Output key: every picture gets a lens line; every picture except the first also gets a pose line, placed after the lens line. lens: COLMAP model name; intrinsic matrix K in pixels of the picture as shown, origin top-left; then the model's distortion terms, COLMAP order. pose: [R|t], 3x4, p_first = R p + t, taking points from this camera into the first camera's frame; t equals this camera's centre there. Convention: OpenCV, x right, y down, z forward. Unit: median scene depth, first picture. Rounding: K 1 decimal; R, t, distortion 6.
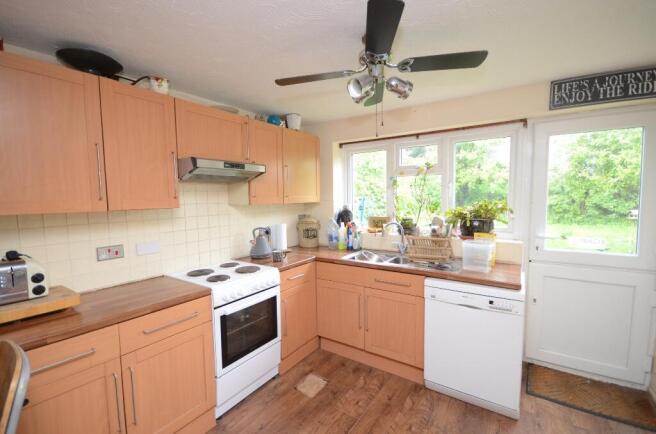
lens RADIAL K [[286.9, 0, 327.5], [0, 286.9, 217.9], [0, 0, 1]] dist [-0.003286, -0.001902]
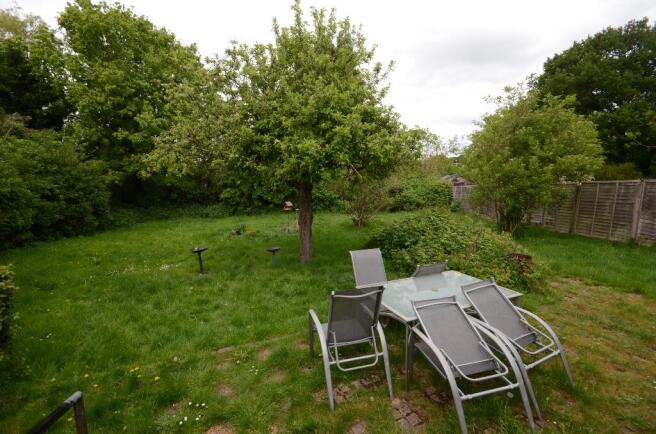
lens RADIAL K [[286.9, 0, 326.3], [0, 286.9, 220.7], [0, 0, 1]] dist [-0.003286, -0.001902]
pose [[0.548360, -0.094307, 0.830908, 0.734362], [0.064489, 0.995431, 0.070420, -0.080808], [-0.833752, 0.014969, 0.551936, 0.851402]]
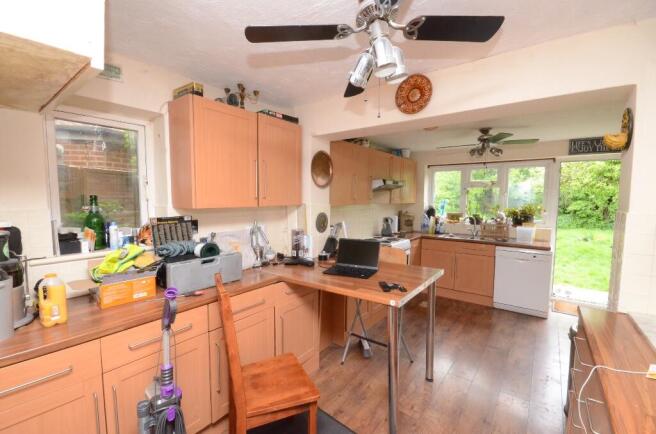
lens RADIAL K [[286.9, 0, 325.1], [0, 286.9, 215.3], [0, 0, 1]] dist [-0.003286, -0.001902]
pose [[0.997979, 0.026134, -0.057926, -0.436328], [-0.026694, 0.999604, -0.008922, 0.040162], [0.057670, 0.010450, 0.998281, -0.601168]]
